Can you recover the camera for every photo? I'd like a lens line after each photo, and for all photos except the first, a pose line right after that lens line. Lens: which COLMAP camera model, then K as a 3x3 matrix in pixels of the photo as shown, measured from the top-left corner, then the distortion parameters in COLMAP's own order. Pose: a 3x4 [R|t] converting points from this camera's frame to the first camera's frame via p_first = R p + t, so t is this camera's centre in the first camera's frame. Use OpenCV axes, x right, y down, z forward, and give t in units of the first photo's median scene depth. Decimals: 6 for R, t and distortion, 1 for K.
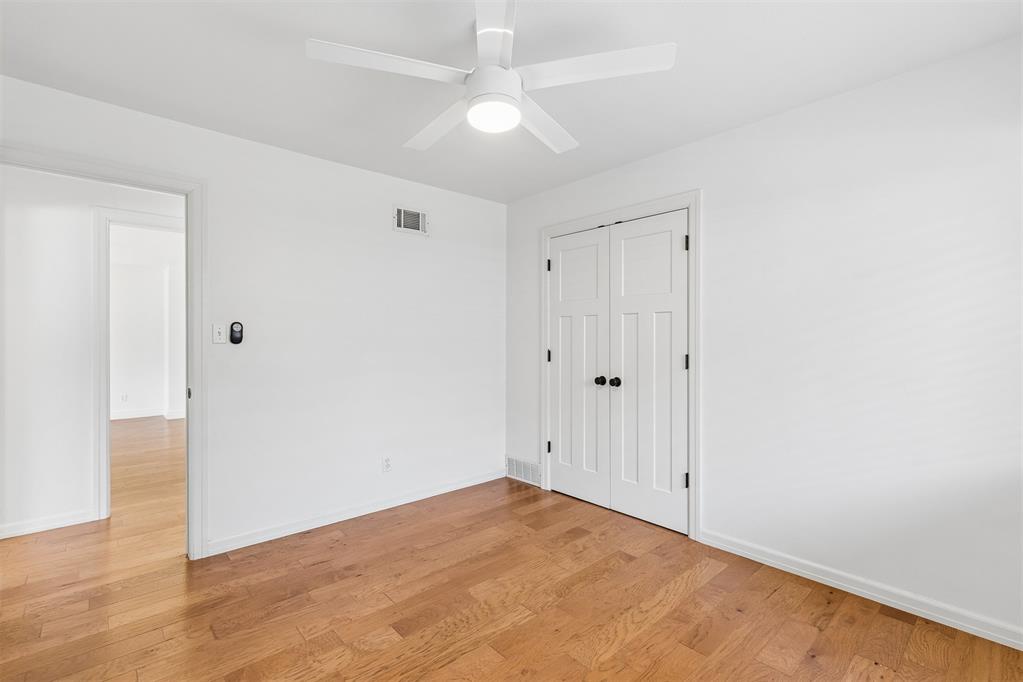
lens RADIAL K [[462.8, 0, 511.6], [0, 462.8, 334.8], [0, 0, 1]] dist [0.006937, -0.001591]
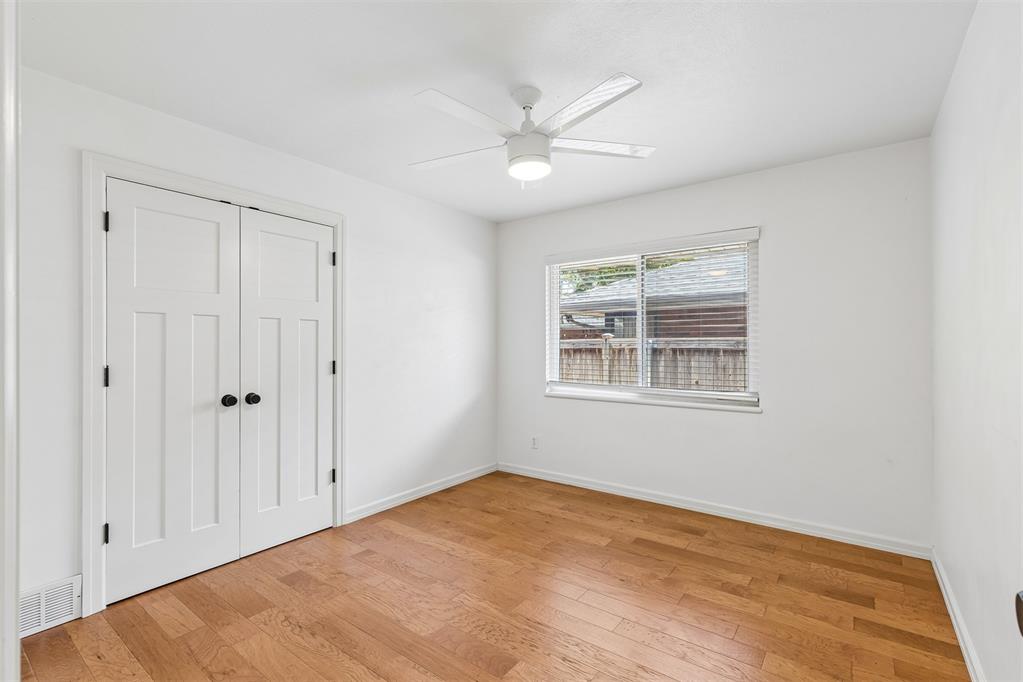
lens RADIAL K [[462.8, 0, 512.0], [0, 462.8, 342.4], [0, 0, 1]] dist [0.006937, -0.001591]
pose [[-0.196790, 0.005972, 0.980427, -0.812887], [-0.003562, 0.999970, -0.006806, 0.005853], [-0.980439, -0.004832, -0.196763, 0.841007]]
